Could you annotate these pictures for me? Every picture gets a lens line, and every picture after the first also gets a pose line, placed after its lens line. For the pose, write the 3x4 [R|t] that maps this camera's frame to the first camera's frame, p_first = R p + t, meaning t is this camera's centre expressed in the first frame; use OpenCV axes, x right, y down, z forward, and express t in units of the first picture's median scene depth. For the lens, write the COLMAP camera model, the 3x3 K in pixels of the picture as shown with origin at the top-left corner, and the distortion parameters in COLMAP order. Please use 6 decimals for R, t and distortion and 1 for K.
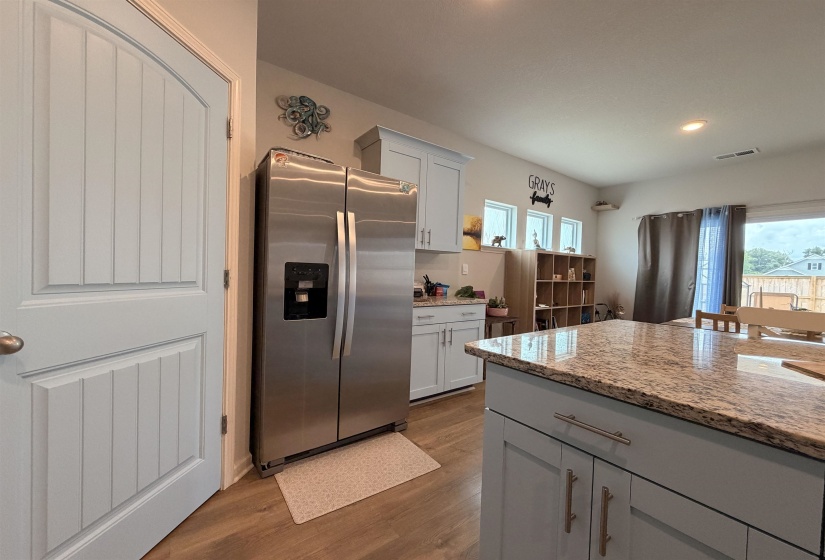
lens RADIAL K [[329.3, 0, 415.6], [0, 329.3, 281.3], [0, 0, 1]] dist [0.001312, -0.000143]
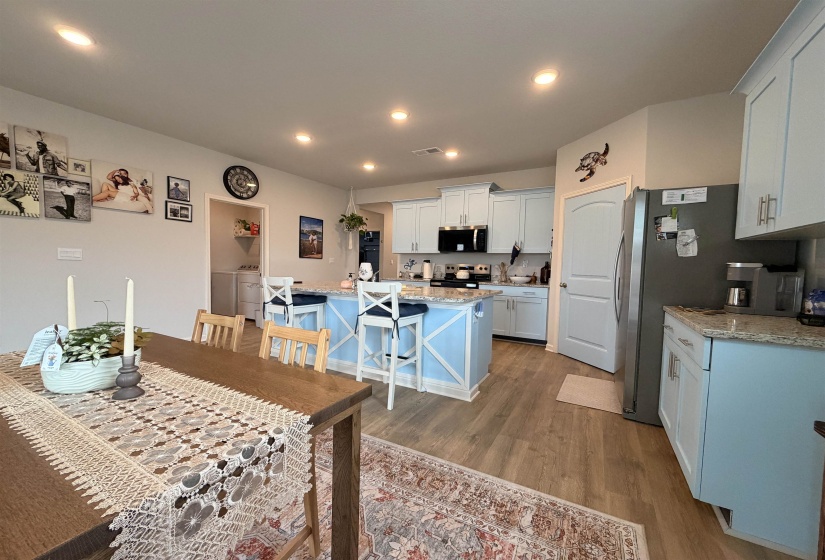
lens RADIAL K [[329.3, 0, 411.5], [0, 329.3, 285.0], [0, 0, 1]] dist [0.001312, -0.000143]
pose [[-0.914573, -0.017518, -0.404040, 0.802261], [-0.051768, 0.995914, 0.074001, -0.019181], [0.401093, 0.088596, -0.911743, 1.278068]]
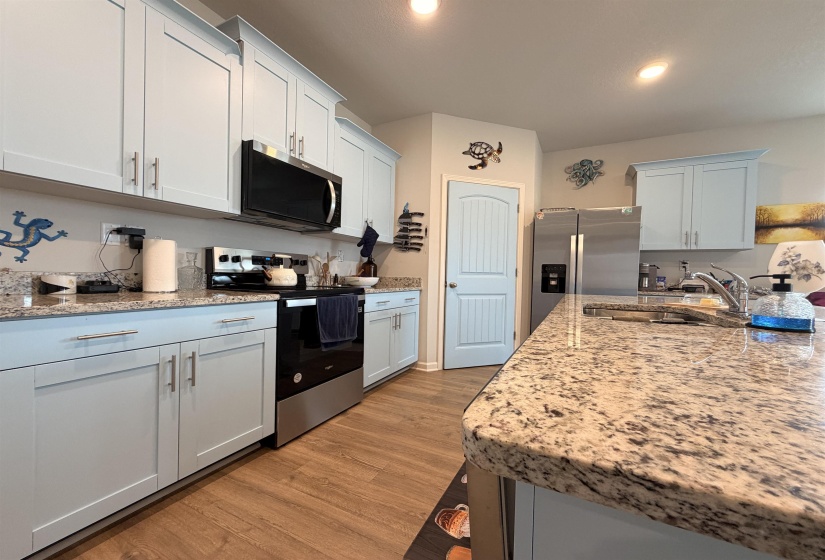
lens RADIAL K [[329.3, 0, 409.1], [0, 329.3, 282.0], [0, 0, 1]] dist [0.001312, -0.000143]
pose [[0.440379, 0.002922, -0.897807, 0.624355], [-0.030453, 0.999468, -0.011685, 0.058845], [0.897295, 0.032486, 0.440234, -0.374541]]
